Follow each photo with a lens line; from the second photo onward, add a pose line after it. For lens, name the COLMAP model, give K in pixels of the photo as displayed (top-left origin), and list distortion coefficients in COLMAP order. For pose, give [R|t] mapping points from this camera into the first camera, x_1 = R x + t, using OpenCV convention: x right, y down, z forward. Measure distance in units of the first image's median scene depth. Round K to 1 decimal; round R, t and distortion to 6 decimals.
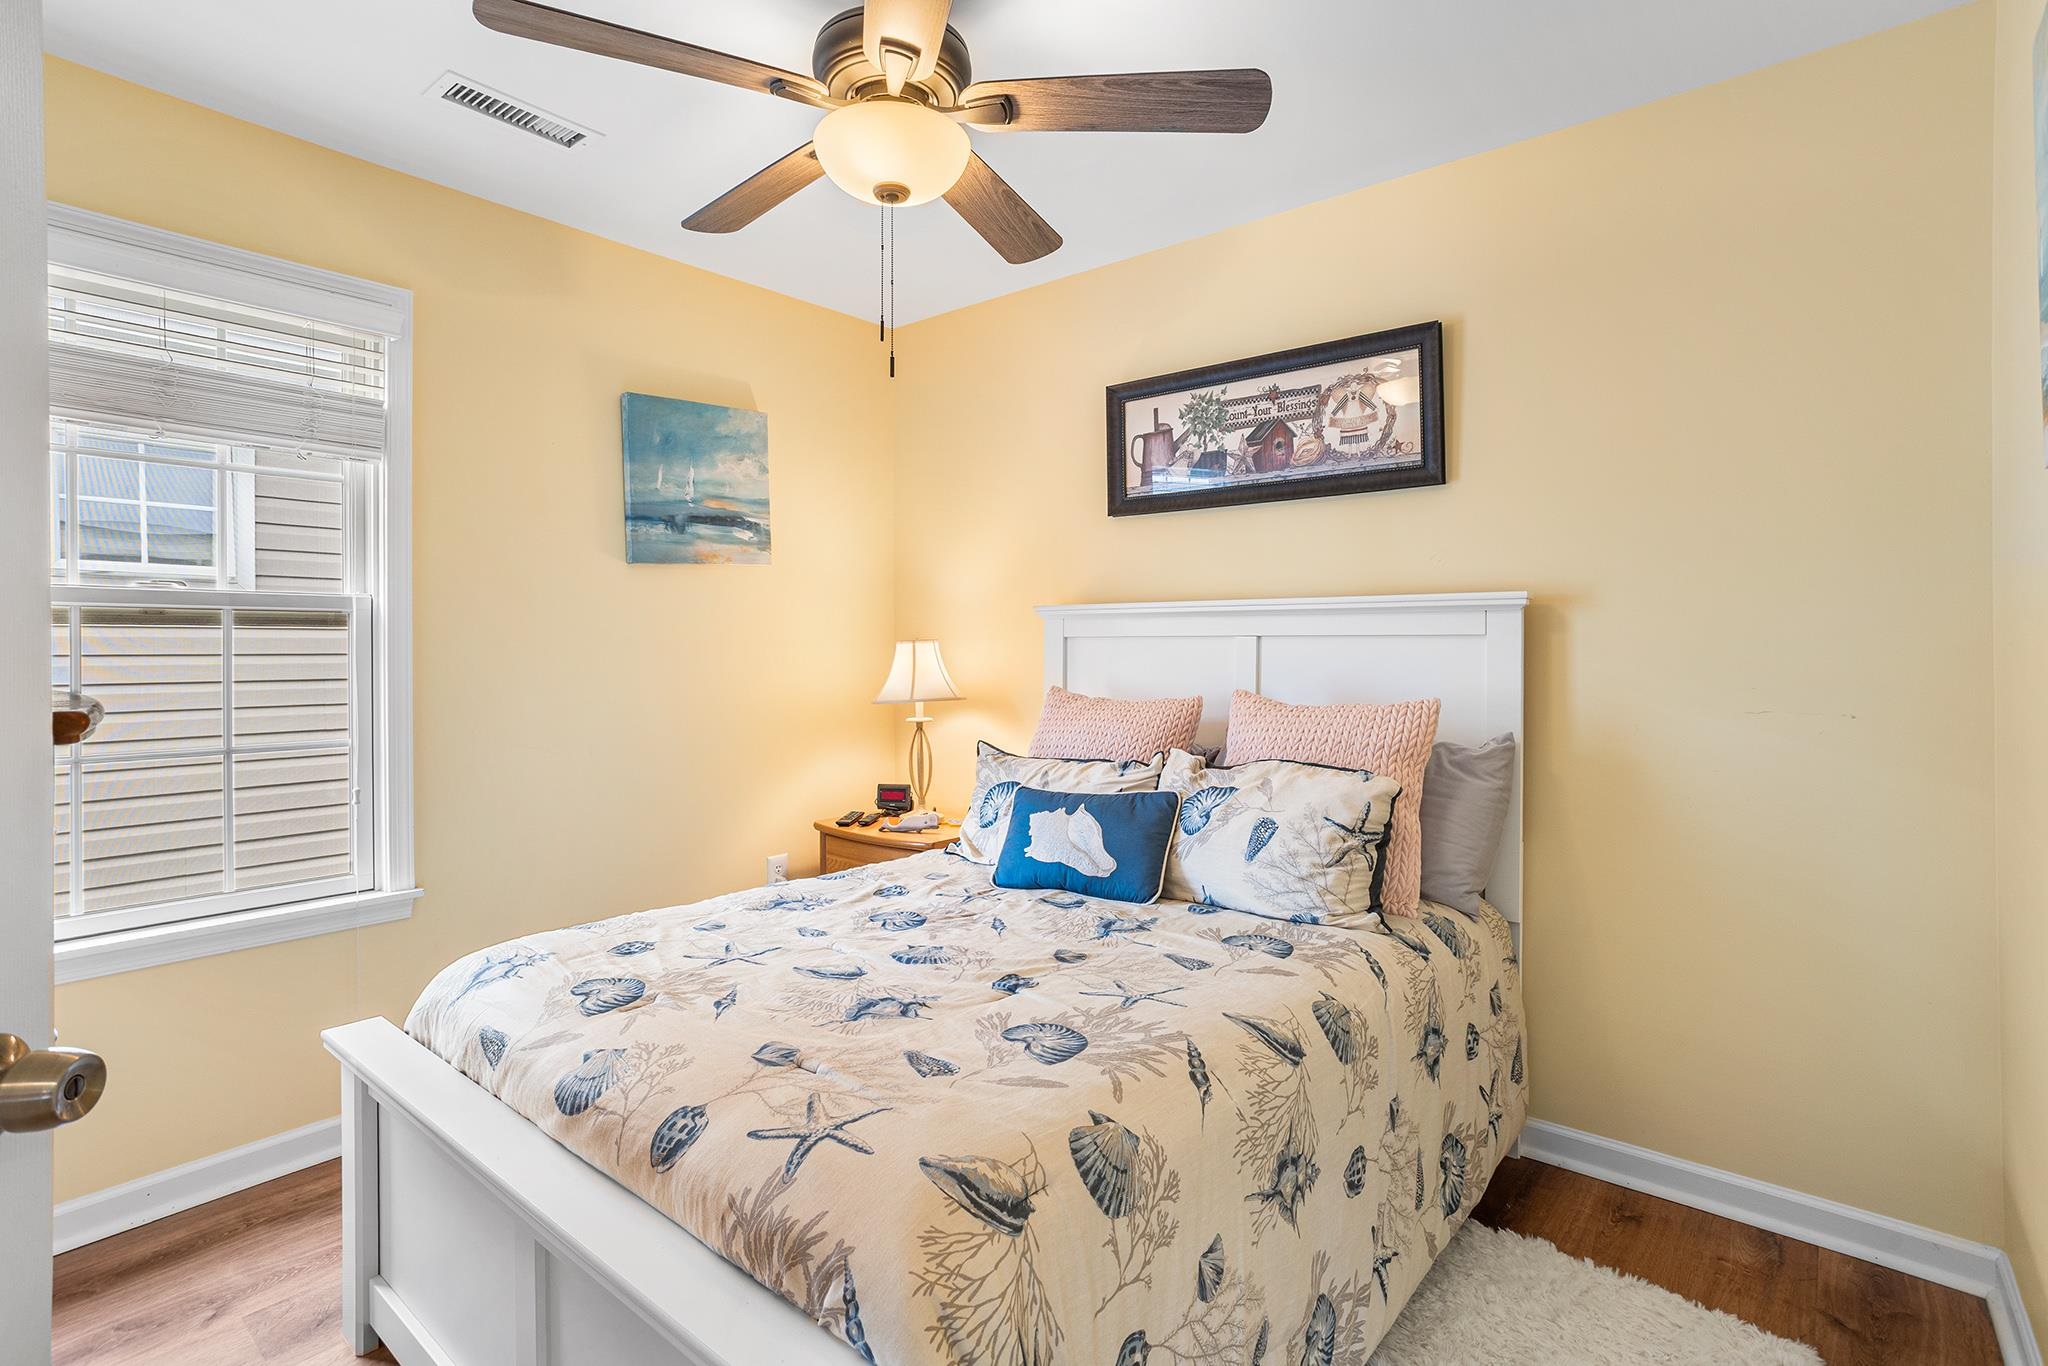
lens RADIAL K [[982.2, 0, 1021.8], [0, 982.2, 675.0], [0, 0, 1]] dist [0.001483, 0.000387]
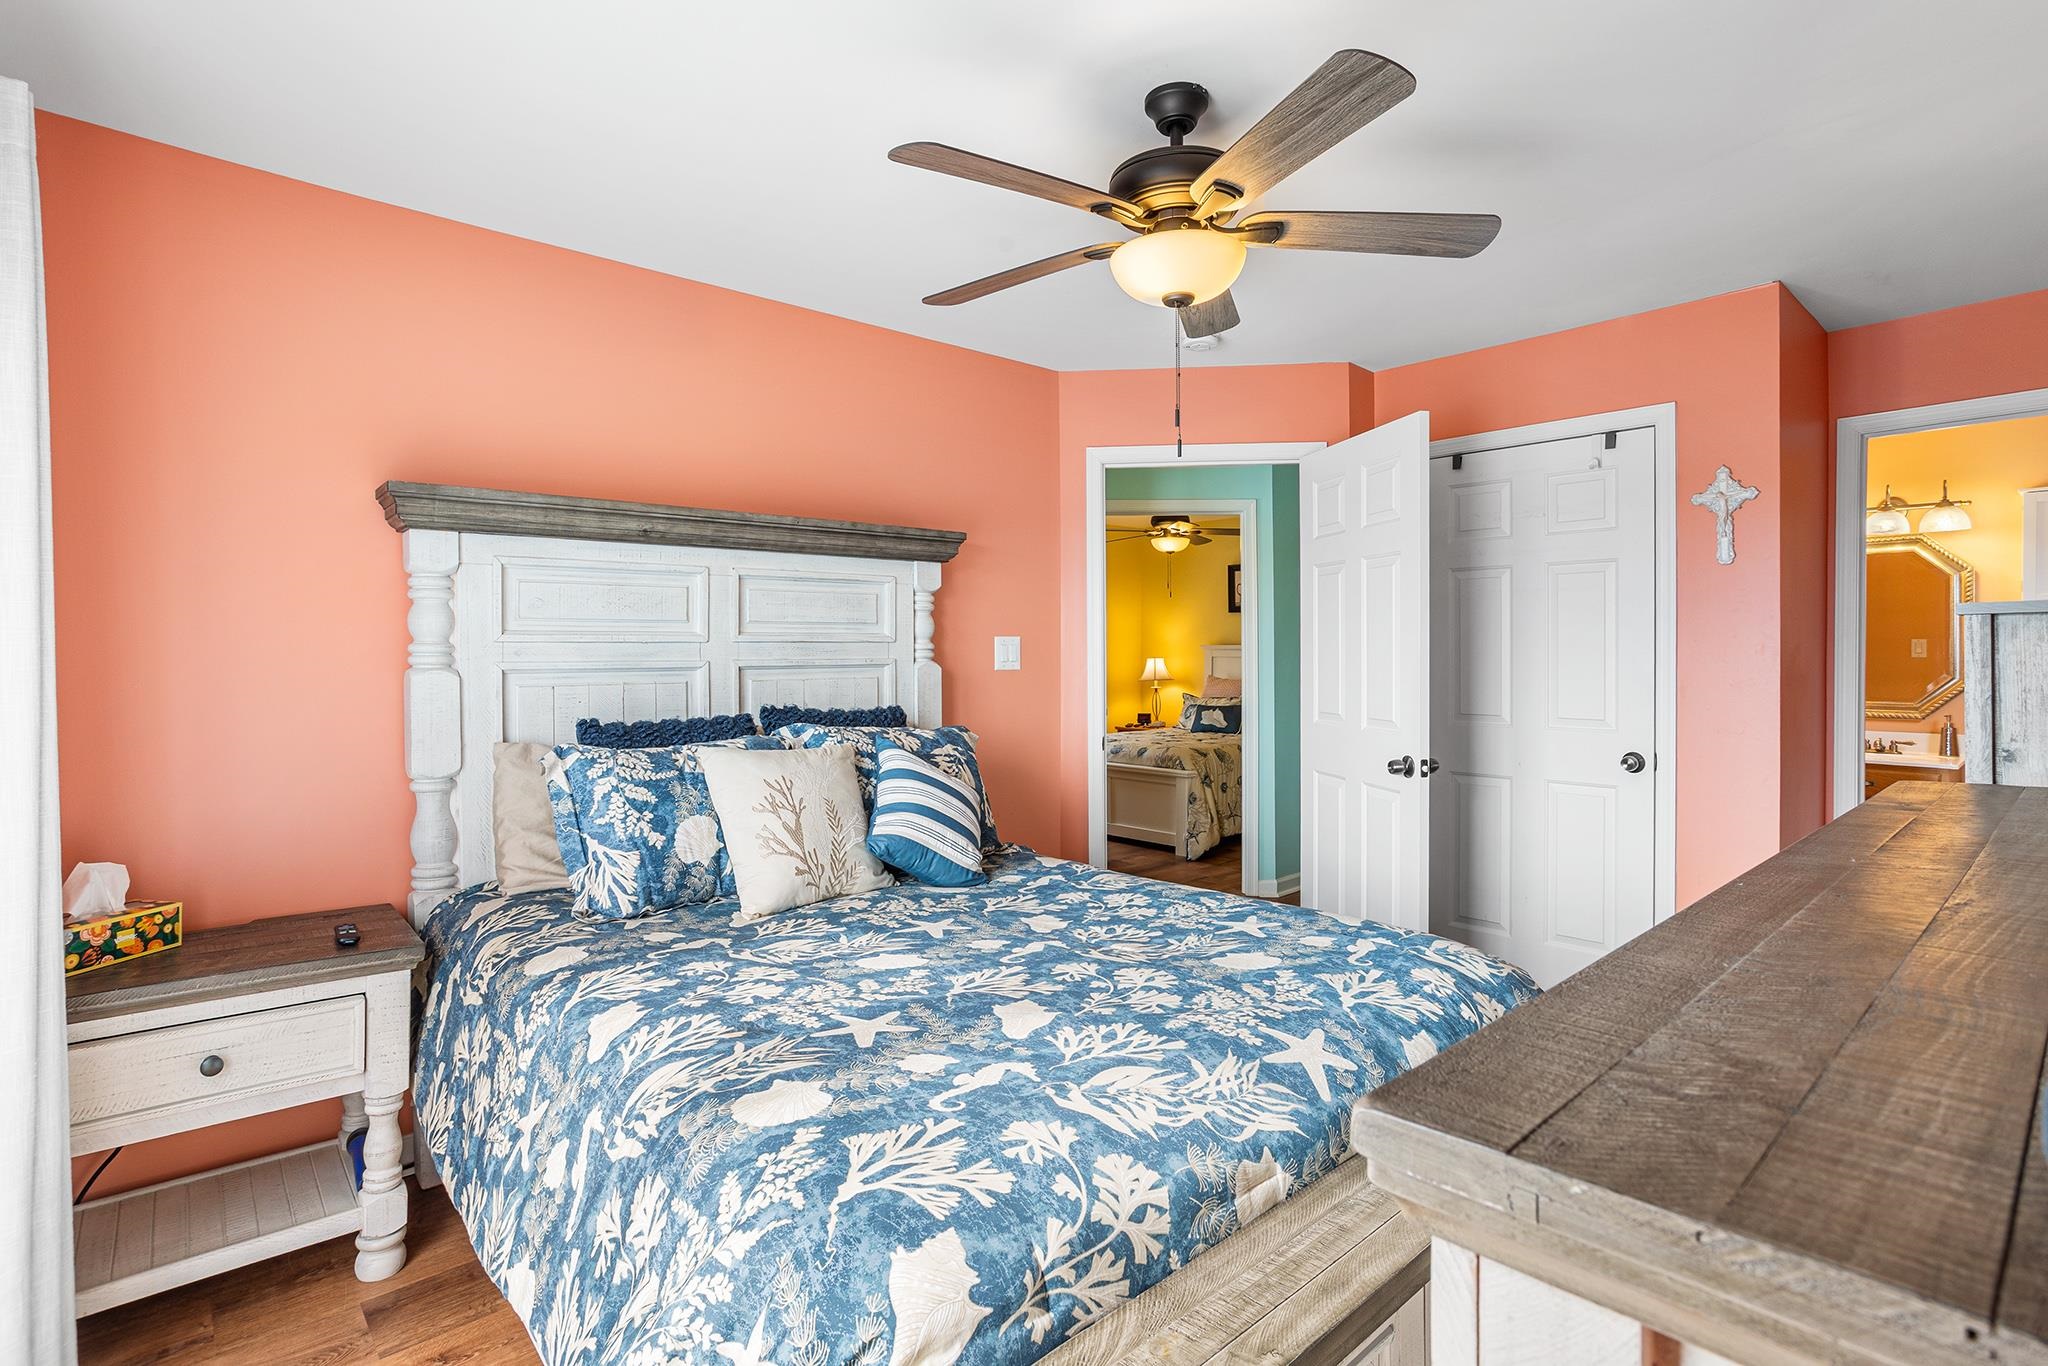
lens RADIAL K [[982.2, 0, 1025.9], [0, 982.2, 671.2], [0, 0, 1]] dist [0.001483, 0.000387]
pose [[0.988859, 0.001799, -0.148847, -0.082081], [-0.001589, 0.999998, 0.001528, 0.001664], [0.148849, -0.001274, 0.988859, -2.278065]]
